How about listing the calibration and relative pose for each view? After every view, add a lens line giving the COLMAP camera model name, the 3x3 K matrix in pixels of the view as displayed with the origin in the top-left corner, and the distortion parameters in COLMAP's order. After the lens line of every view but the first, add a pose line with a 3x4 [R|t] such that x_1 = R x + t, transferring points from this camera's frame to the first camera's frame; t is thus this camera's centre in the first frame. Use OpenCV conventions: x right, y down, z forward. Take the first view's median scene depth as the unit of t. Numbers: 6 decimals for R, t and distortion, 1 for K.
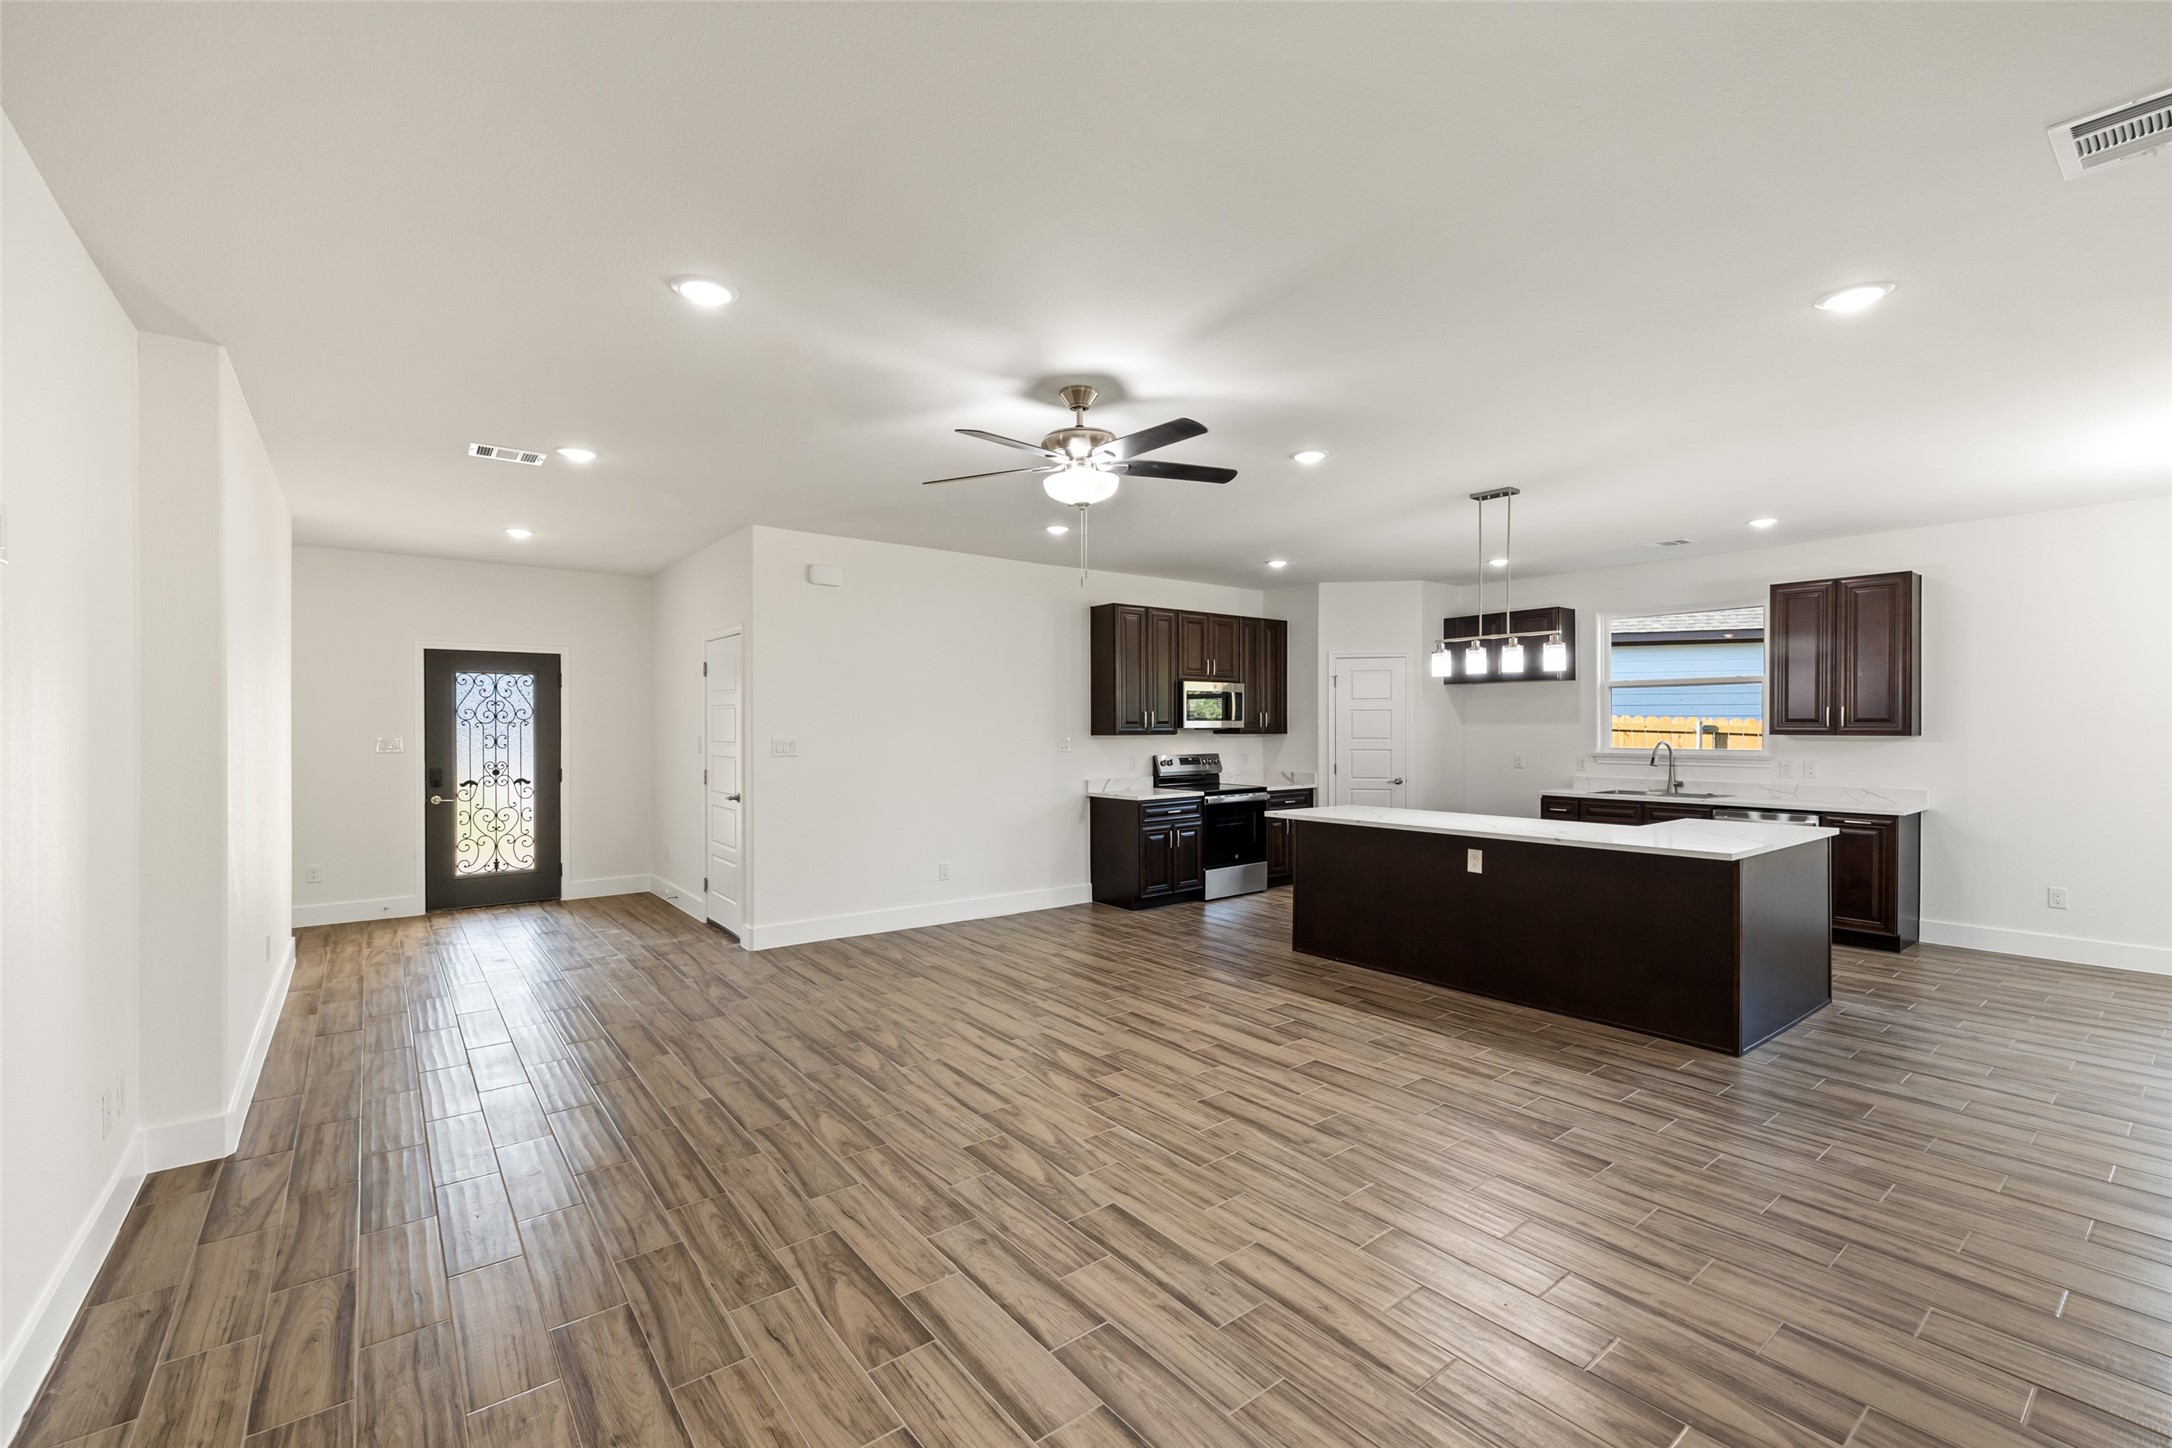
lens RADIAL K [[924.3, 0, 1088.0], [0, 924.3, 727.8], [0, 0, 1]] dist [-0.001164, 0.000105]
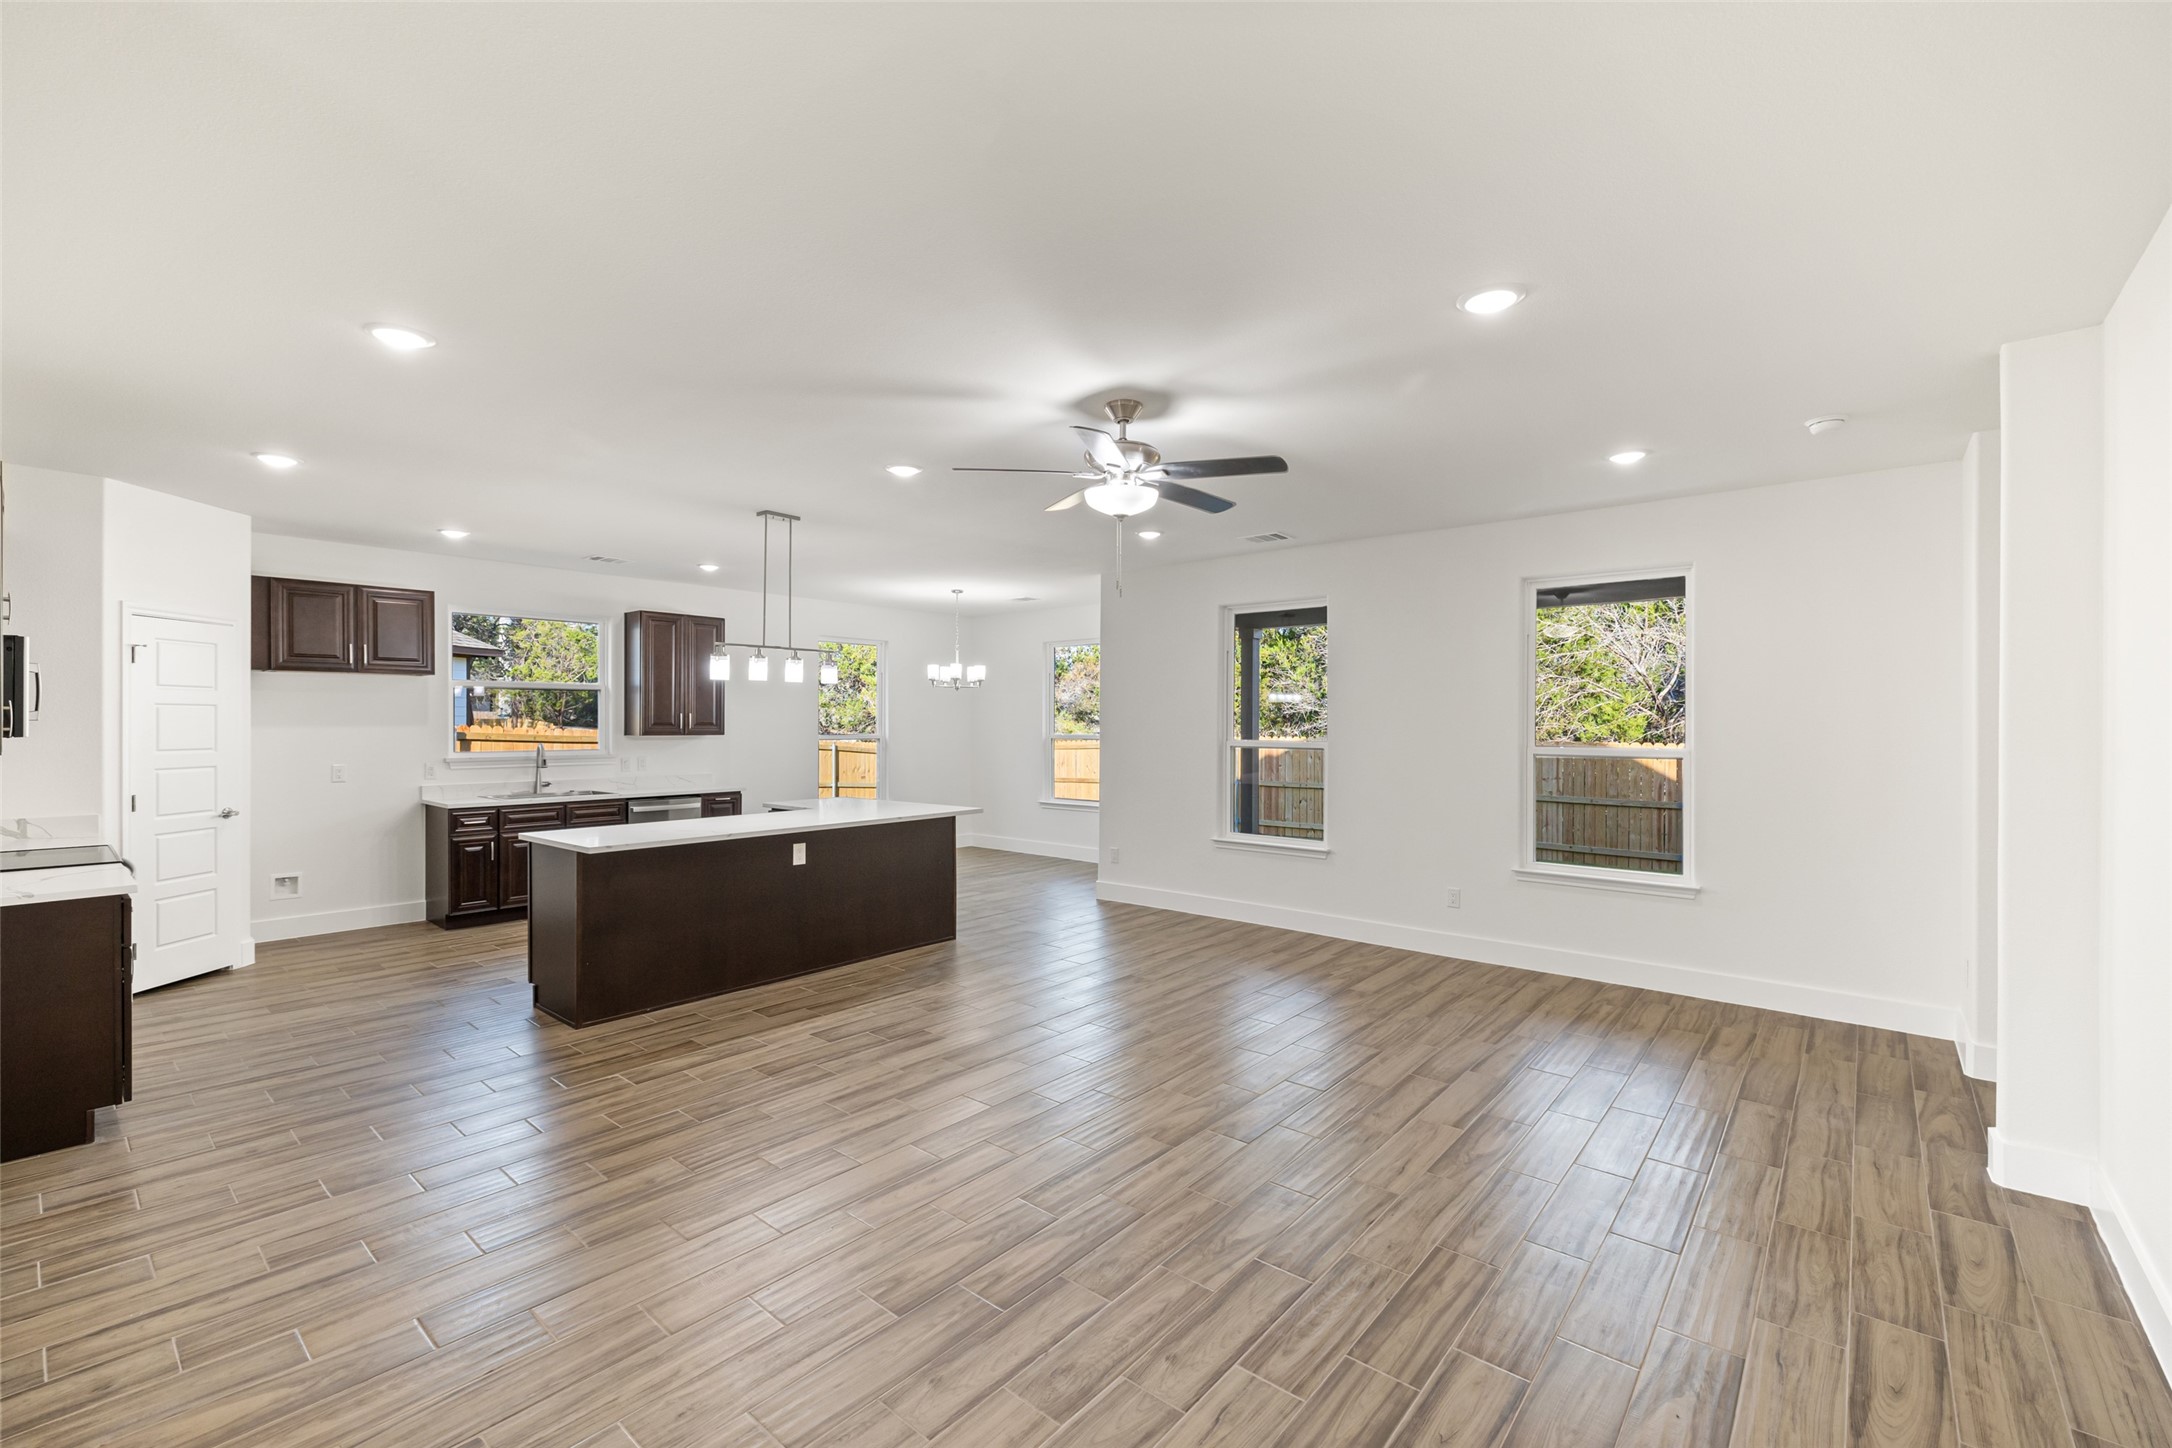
lens RADIAL K [[918.3, 0, 1077.0], [0, 918.3, 727.9], [0, 0, 1]] dist [-0.001889, -0.000022]
pose [[-0.198282, -0.004975, 0.980132, -0.698299], [0.001314, 0.999985, 0.005342, -0.009962], [-0.980144, 0.002347, -0.198272, 0.881289]]
